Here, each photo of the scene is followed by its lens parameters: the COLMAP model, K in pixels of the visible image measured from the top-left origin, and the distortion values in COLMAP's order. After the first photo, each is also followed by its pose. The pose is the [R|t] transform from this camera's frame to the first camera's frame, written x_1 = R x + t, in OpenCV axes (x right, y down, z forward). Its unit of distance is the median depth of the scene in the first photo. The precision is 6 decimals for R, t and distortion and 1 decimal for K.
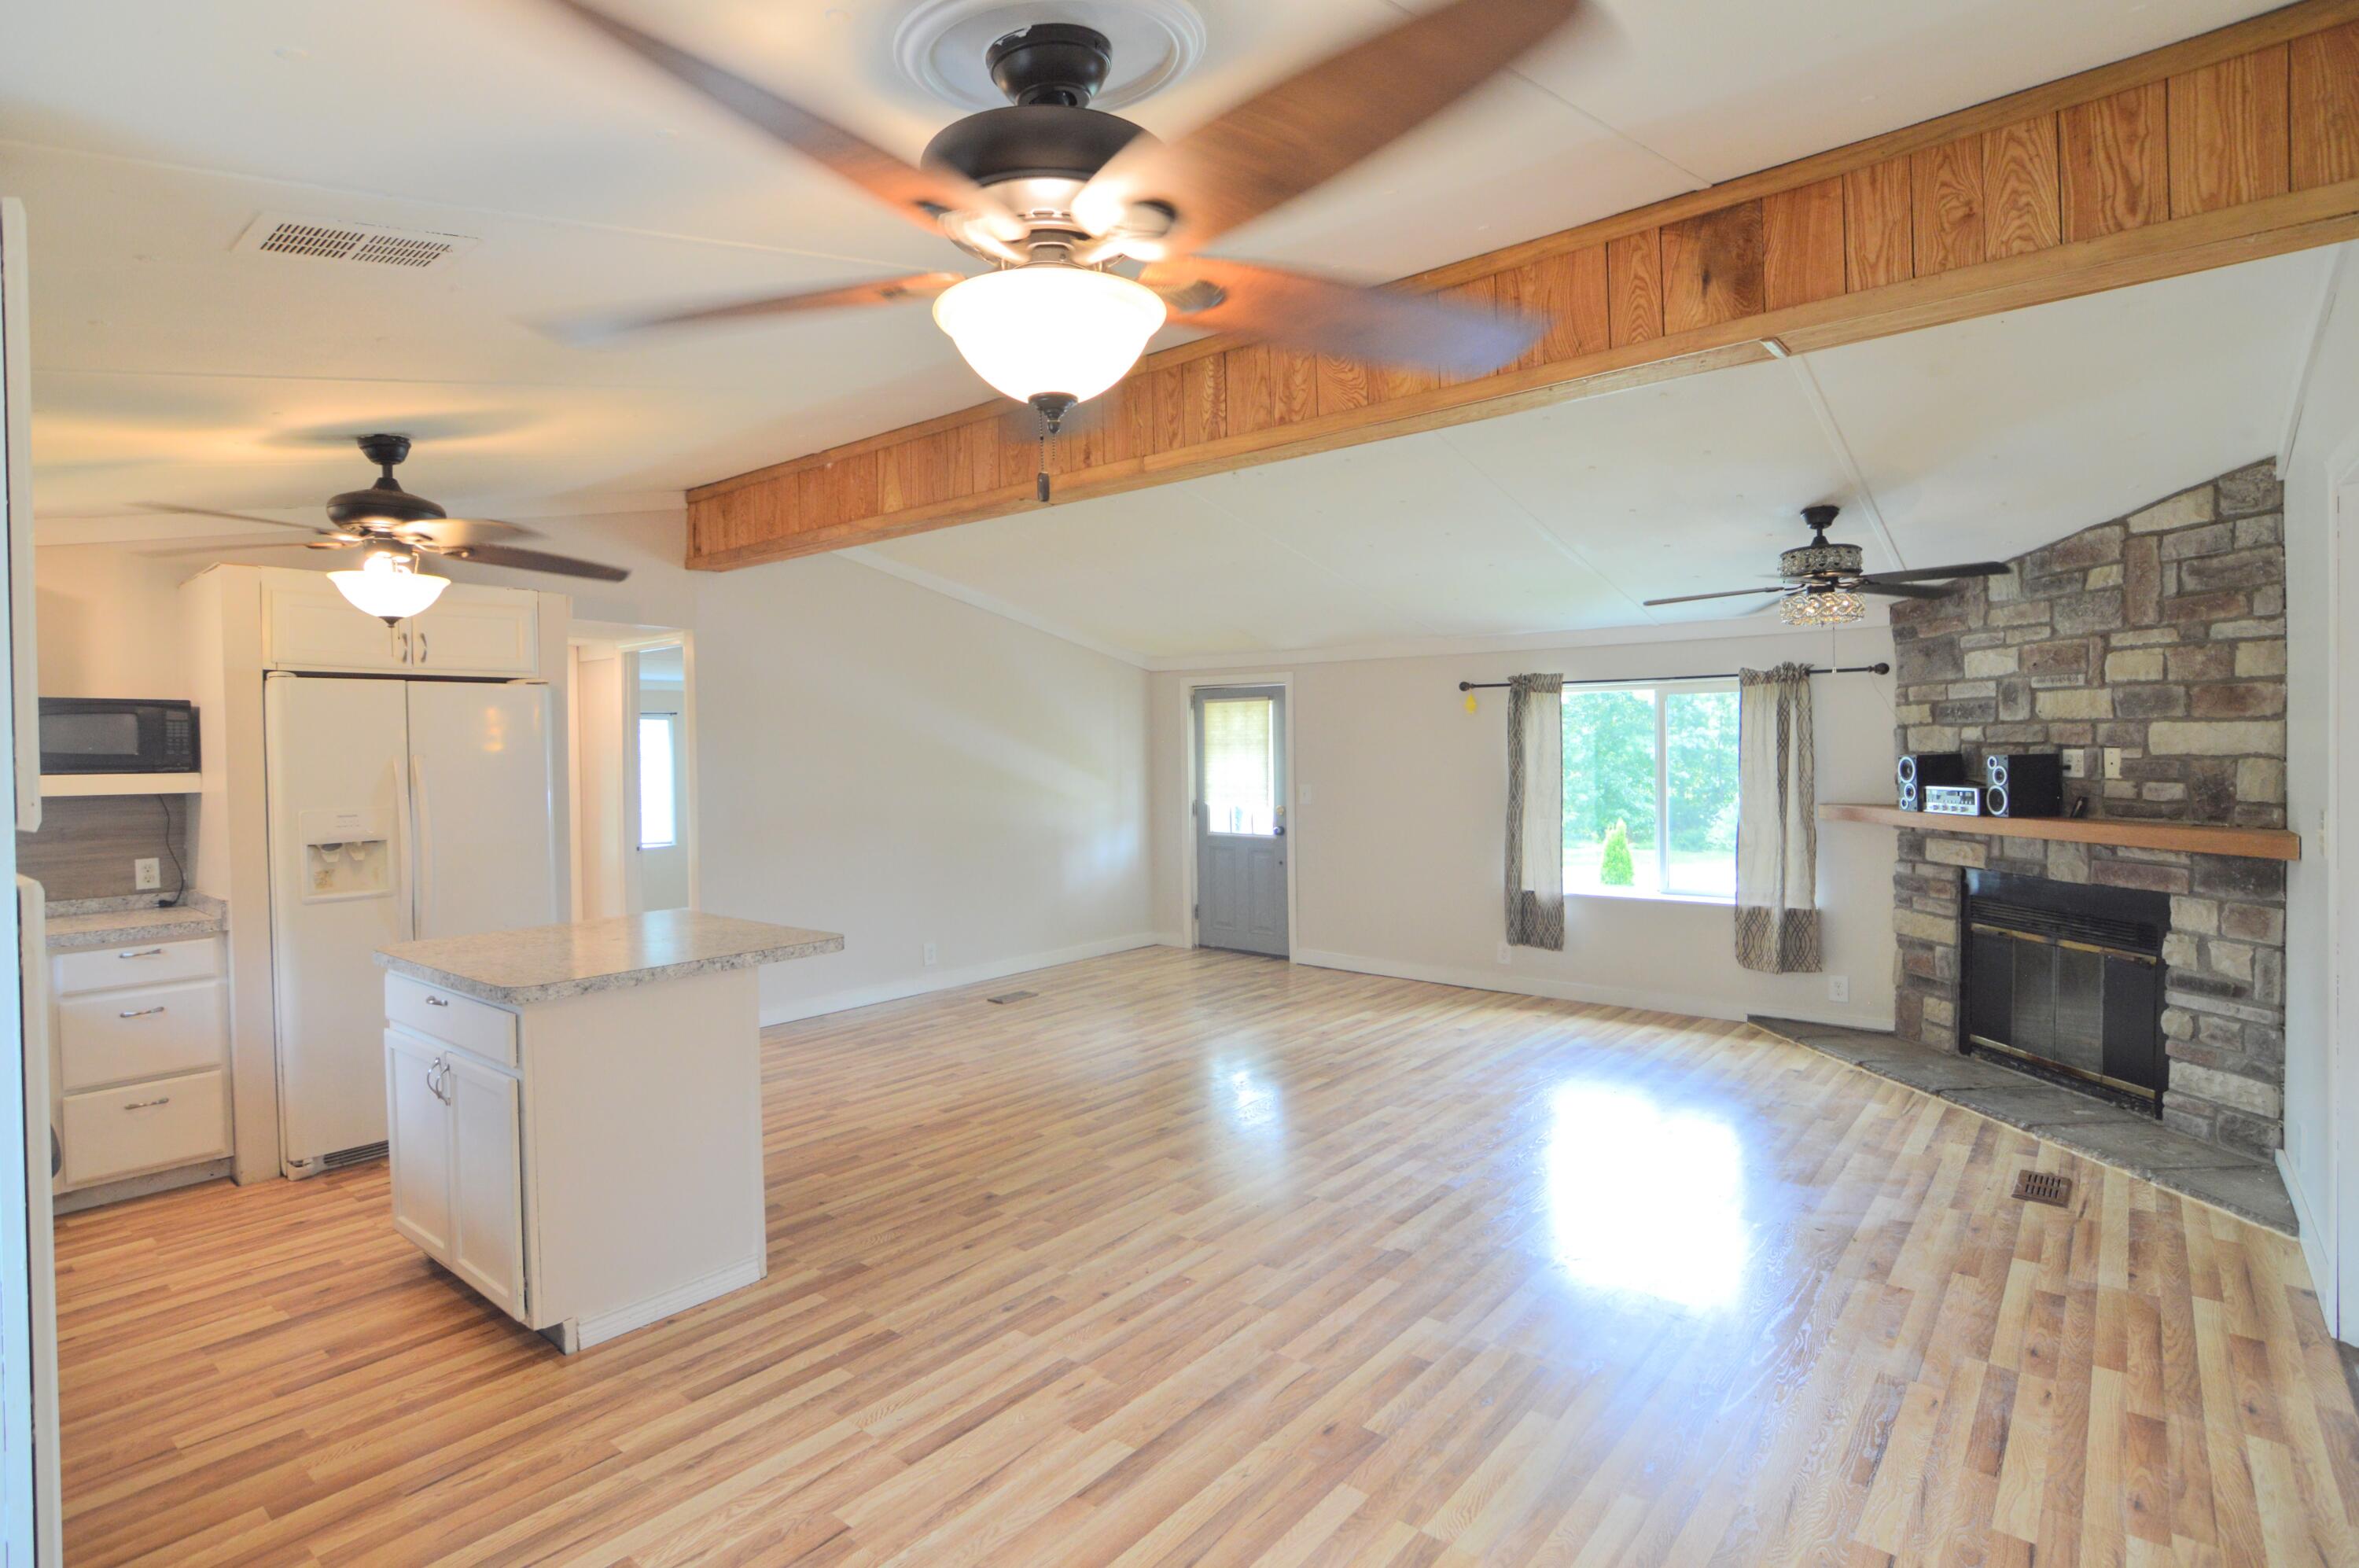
lens RADIAL K [[1169.4, 0, 1166.9], [0, 1169.4, 769.6], [0, 0, 1]] dist [-0.033193, 0.010976]
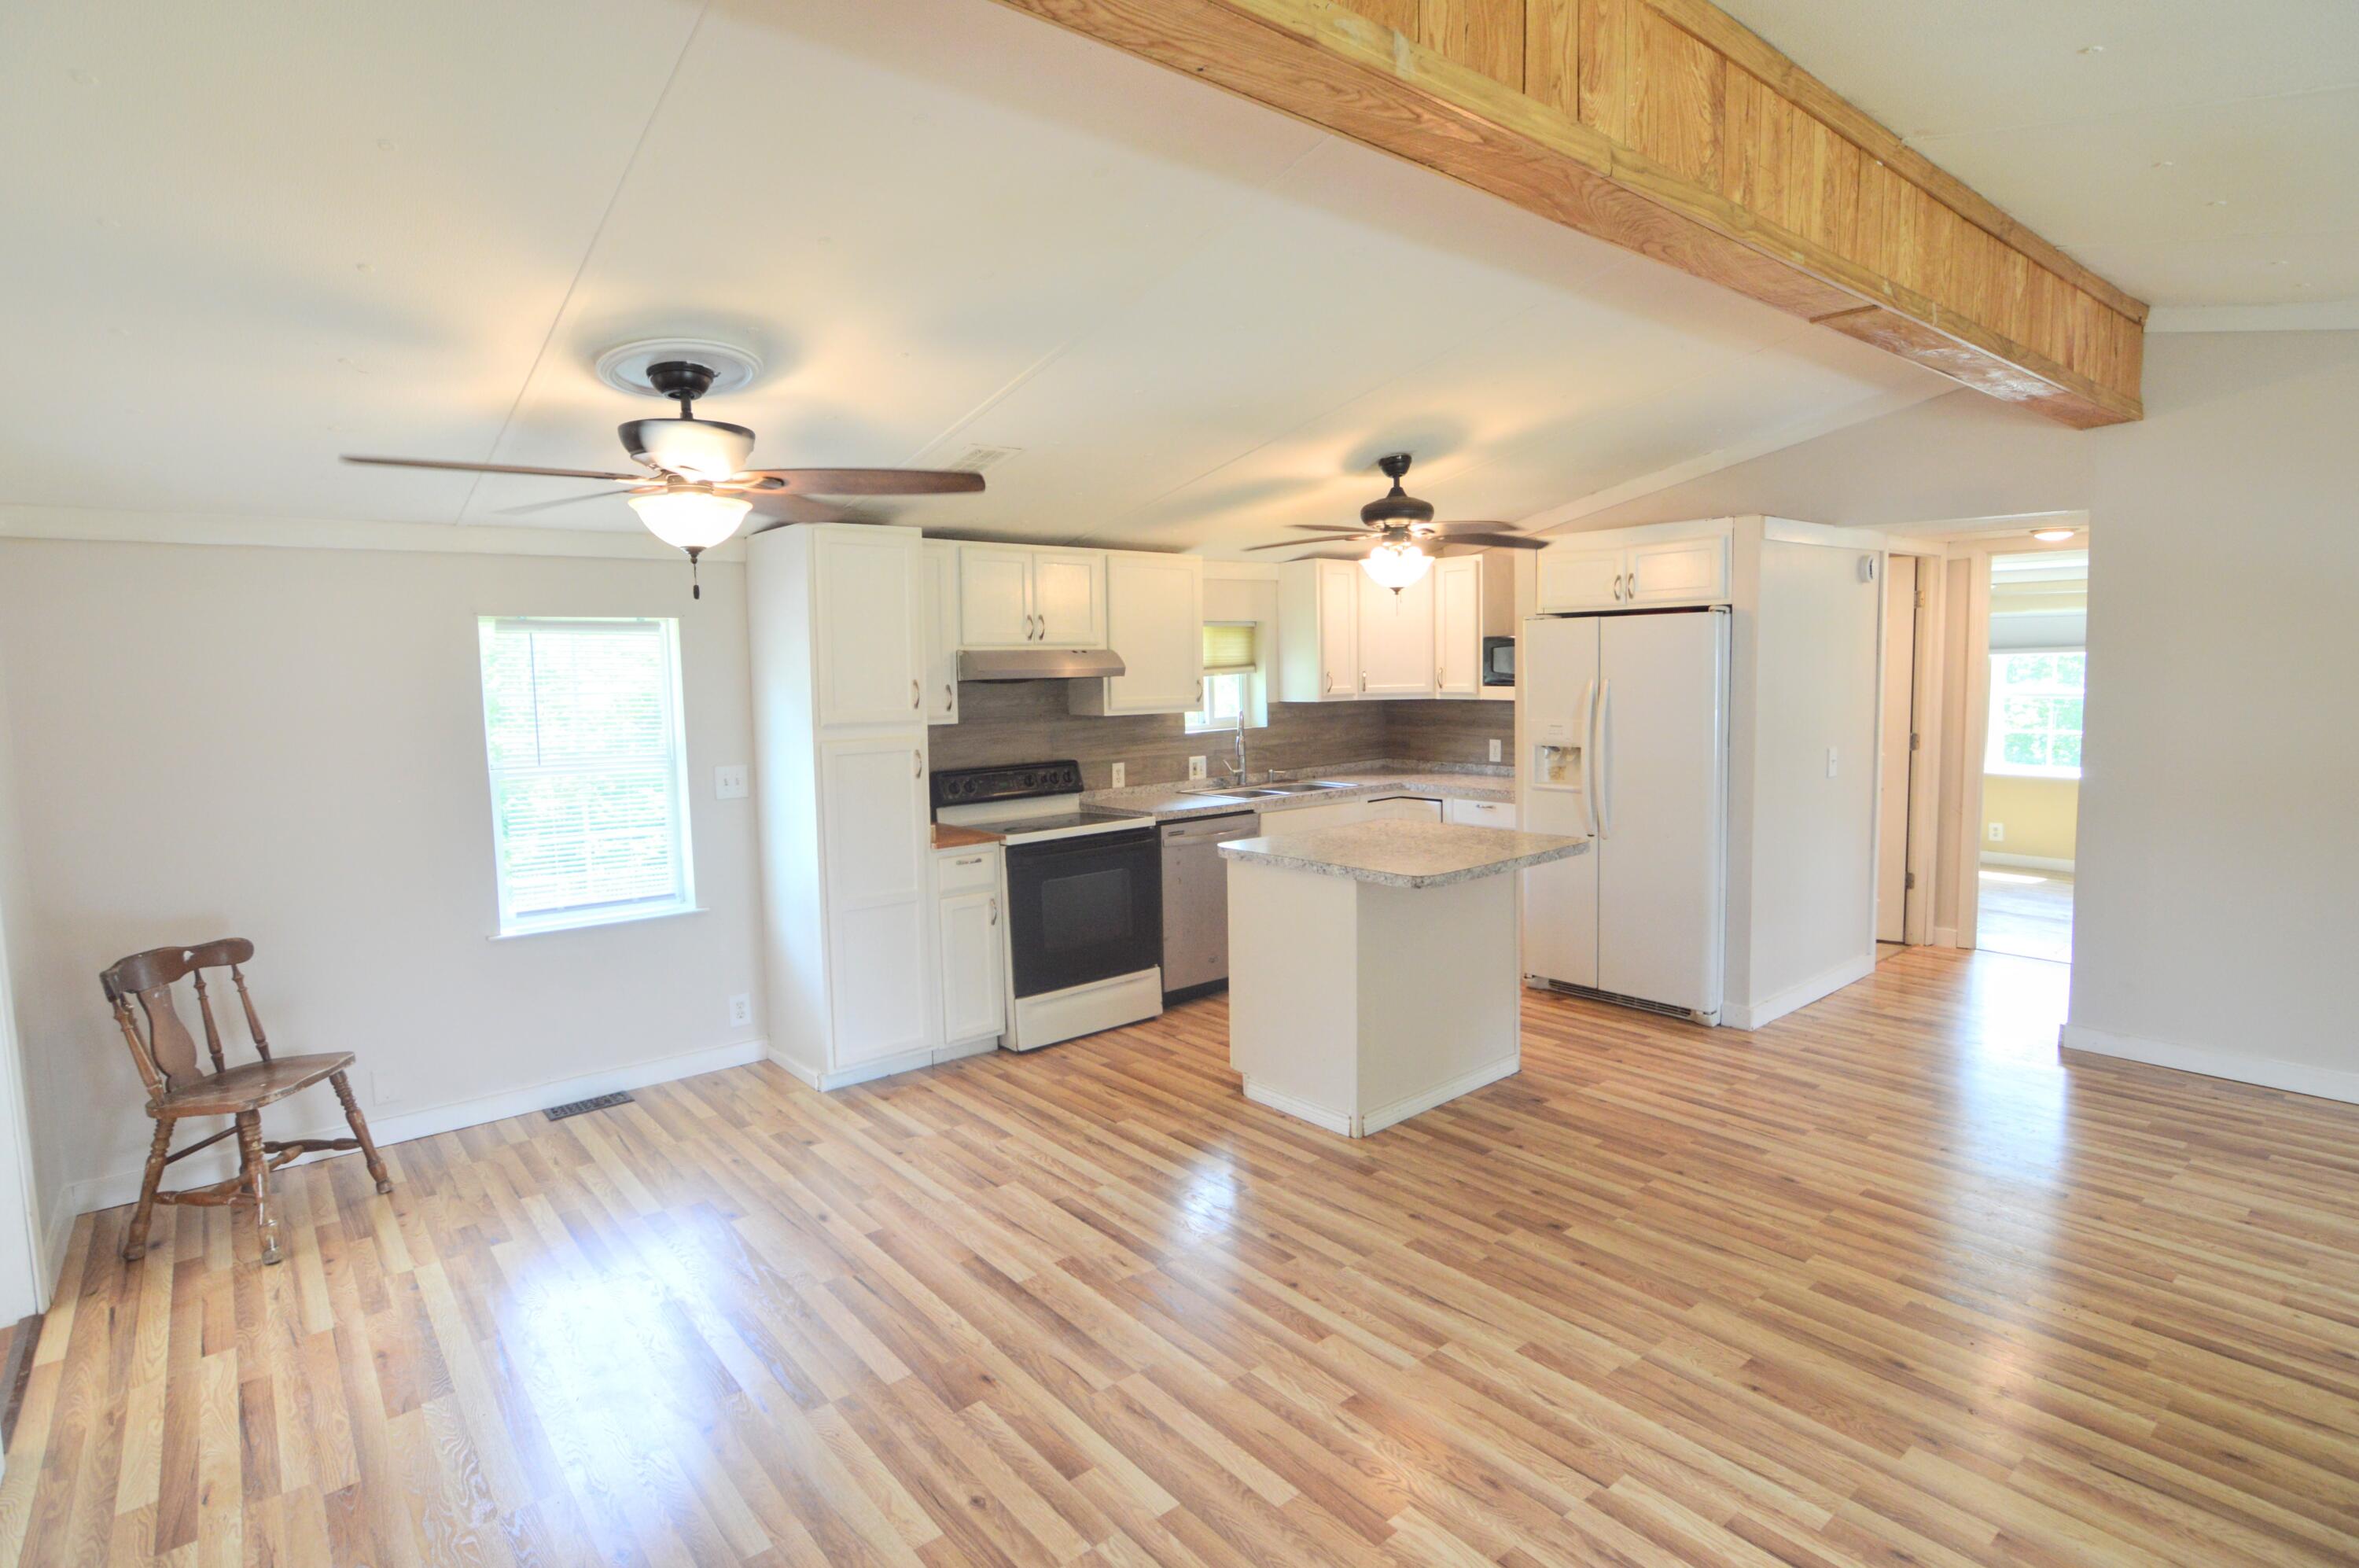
lens RADIAL K [[1179.2, 0, 1166.1], [0, 1179.2, 769.3], [0, 0, 1]] dist [-0.032494, 0.010189]
pose [[-0.190793, 0.107873, -0.975685, 0.616958], [0.007034, 0.994068, 0.108530, -0.053678], [0.981605, 0.013844, -0.190420, 0.770113]]
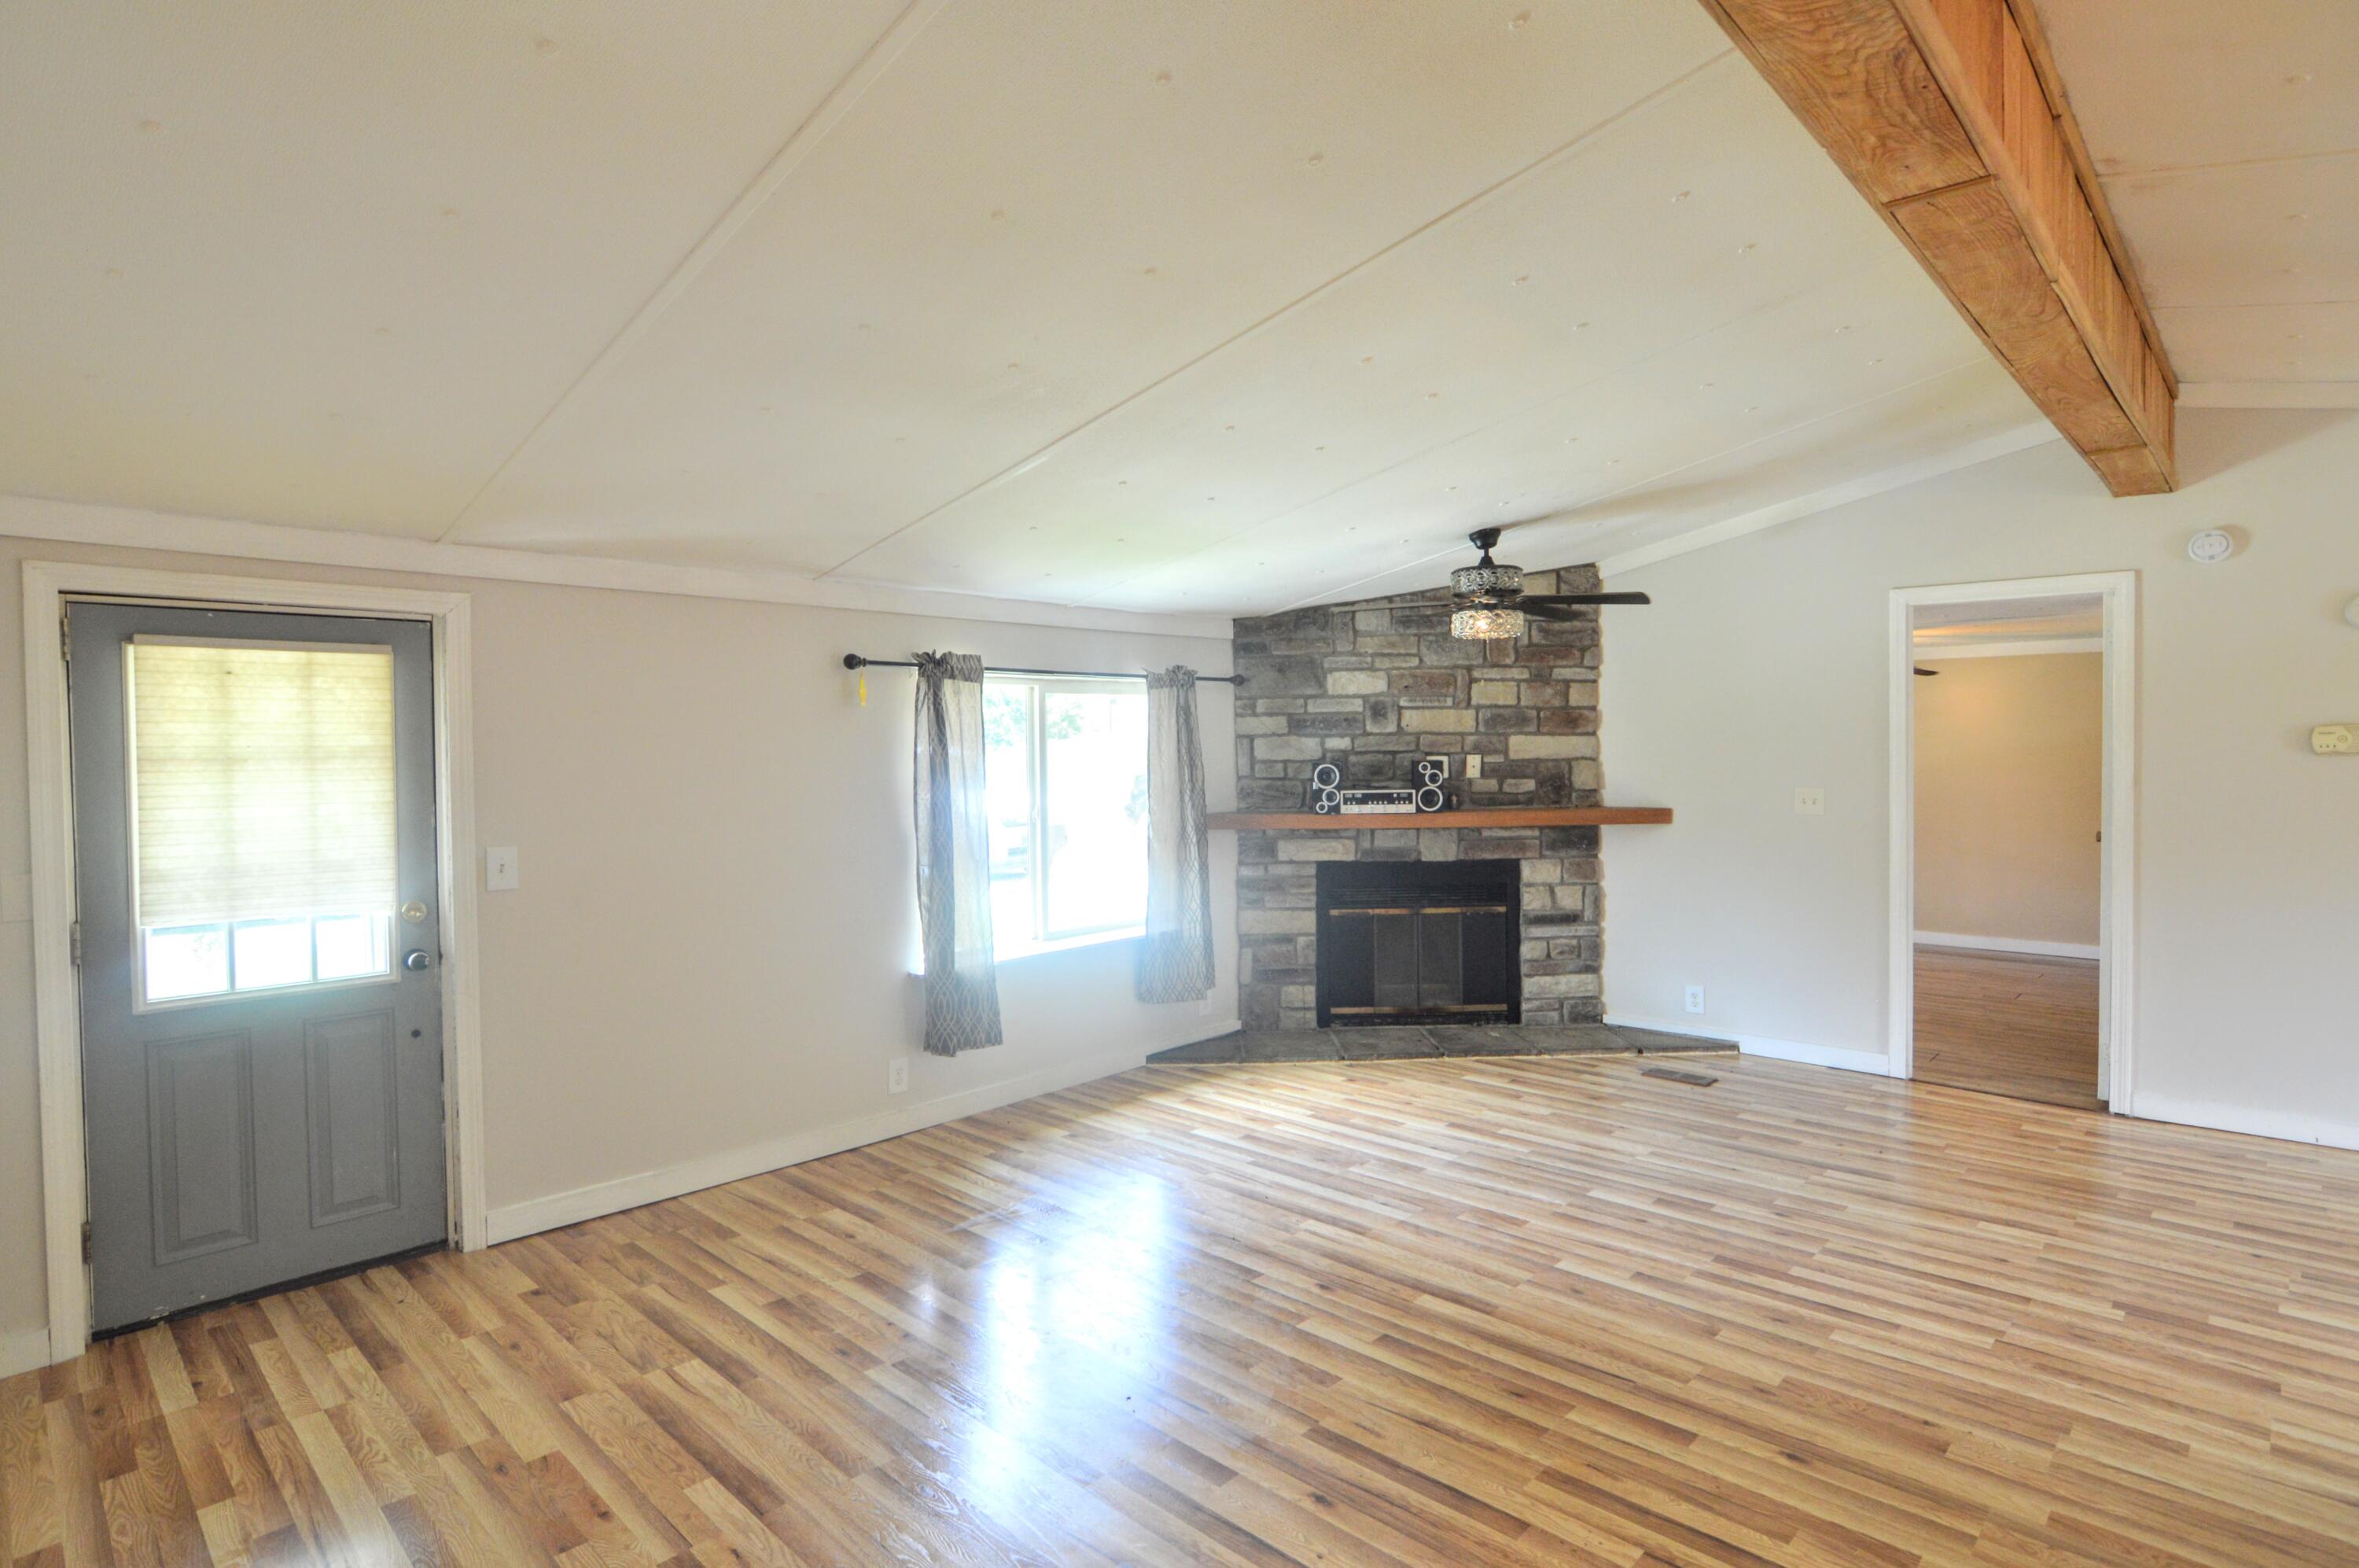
lens RADIAL K [[1200.9, 0, 1167.3], [0, 1200.9, 769.8], [0, 0, 1]] dist [-0.032965, 0.012016]
pose [[0.072723, -0.011682, 0.997284, -0.587114], [0.028803, 0.999539, 0.009608, -0.025342], [-0.996936, 0.028026, 0.073026, 1.280280]]
